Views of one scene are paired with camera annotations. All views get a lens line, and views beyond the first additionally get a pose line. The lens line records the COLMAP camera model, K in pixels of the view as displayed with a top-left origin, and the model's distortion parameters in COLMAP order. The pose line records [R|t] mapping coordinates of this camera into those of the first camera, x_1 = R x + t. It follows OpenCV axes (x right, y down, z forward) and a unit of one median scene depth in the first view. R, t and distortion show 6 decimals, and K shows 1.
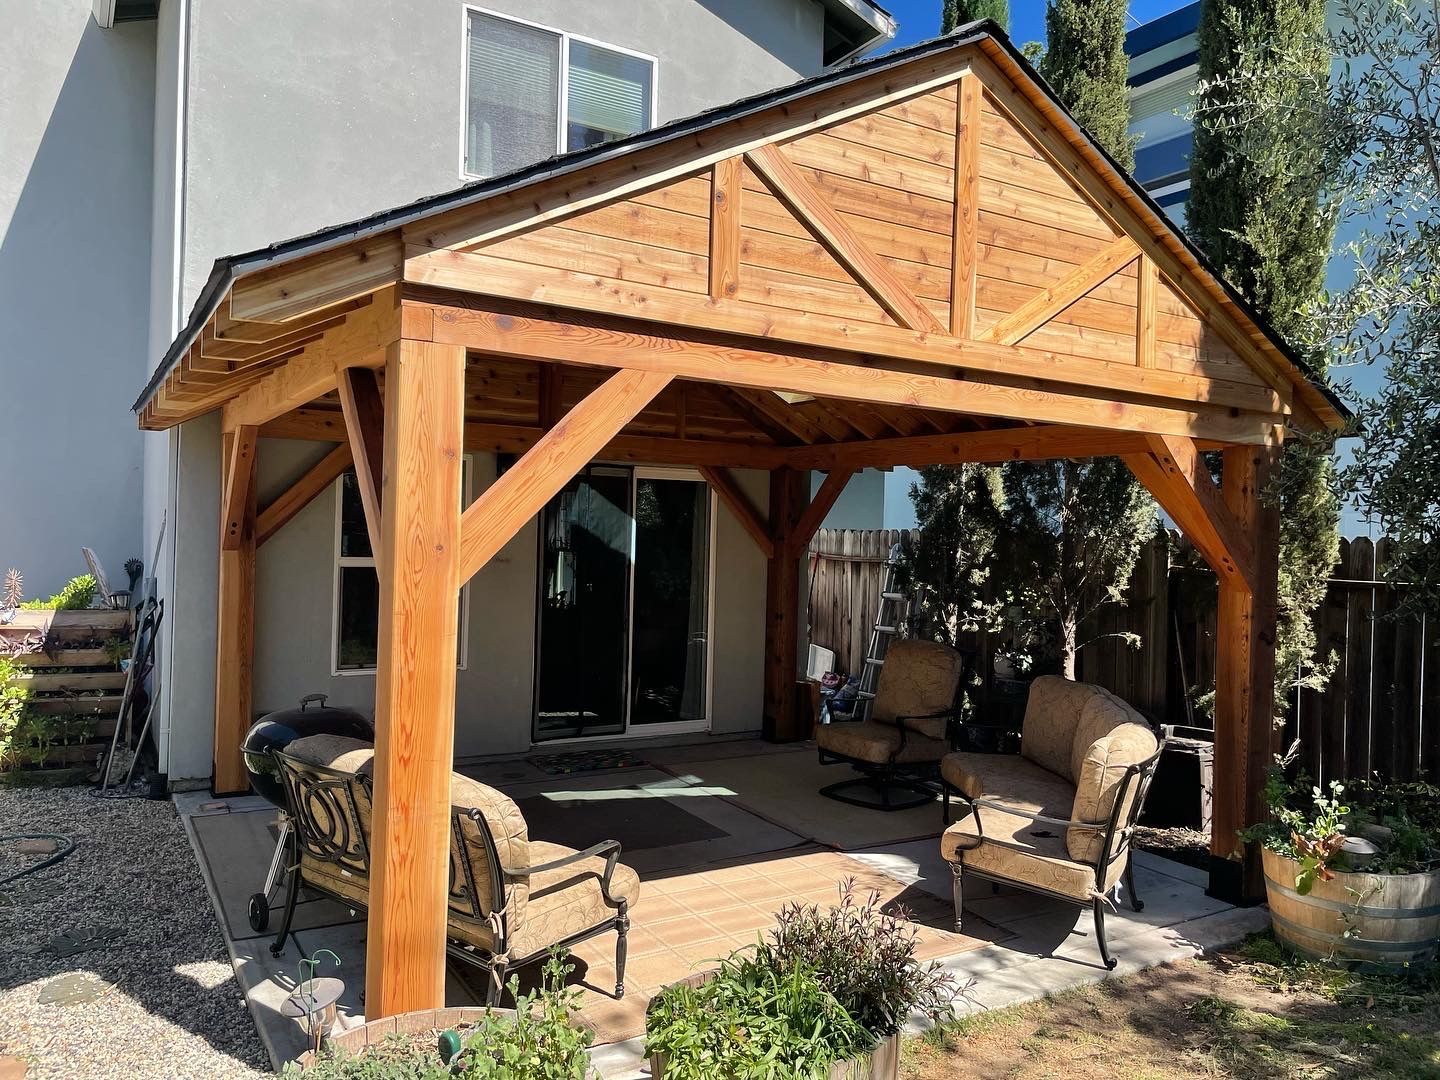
lens RADIAL K [[1089.4, 0, 720.0], [0, 1089.4, 540.0], [0, 0, 1]] dist [0.076427, -0.095782]
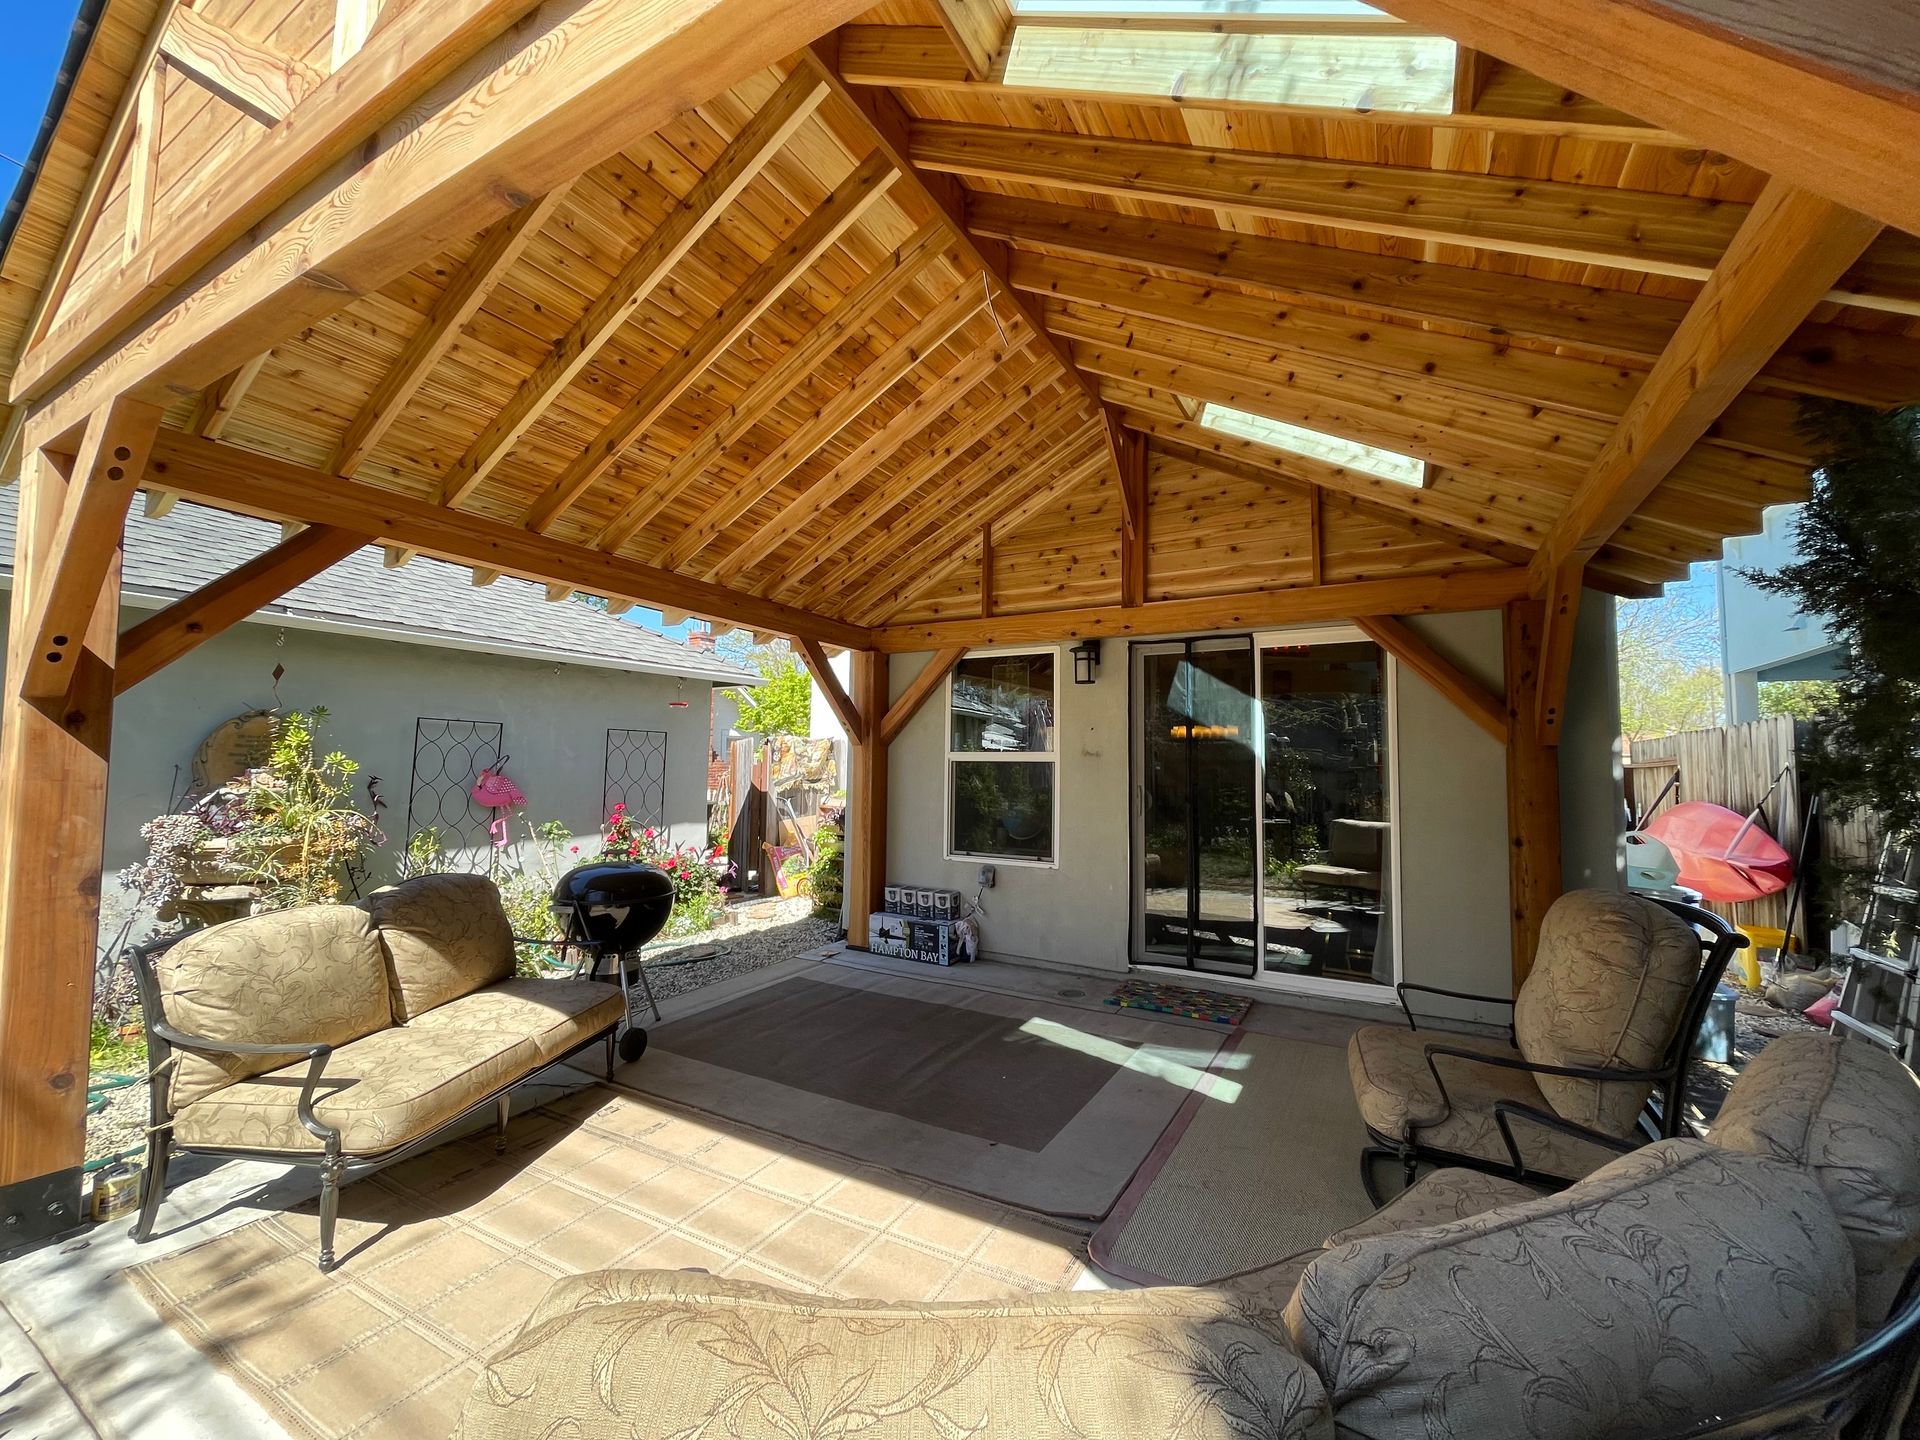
lens RADIAL K [[797.8, 0, 958.3], [0, 797.8, 698.2], [0, 0, 1]] dist [0.000449, 0.000029]
pose [[0.482250, -0.095662, -0.870795, 0.361142], [0.005601, 0.994336, -0.106132, 0.044686], [0.876016, 0.046305, 0.480054, 0.613903]]
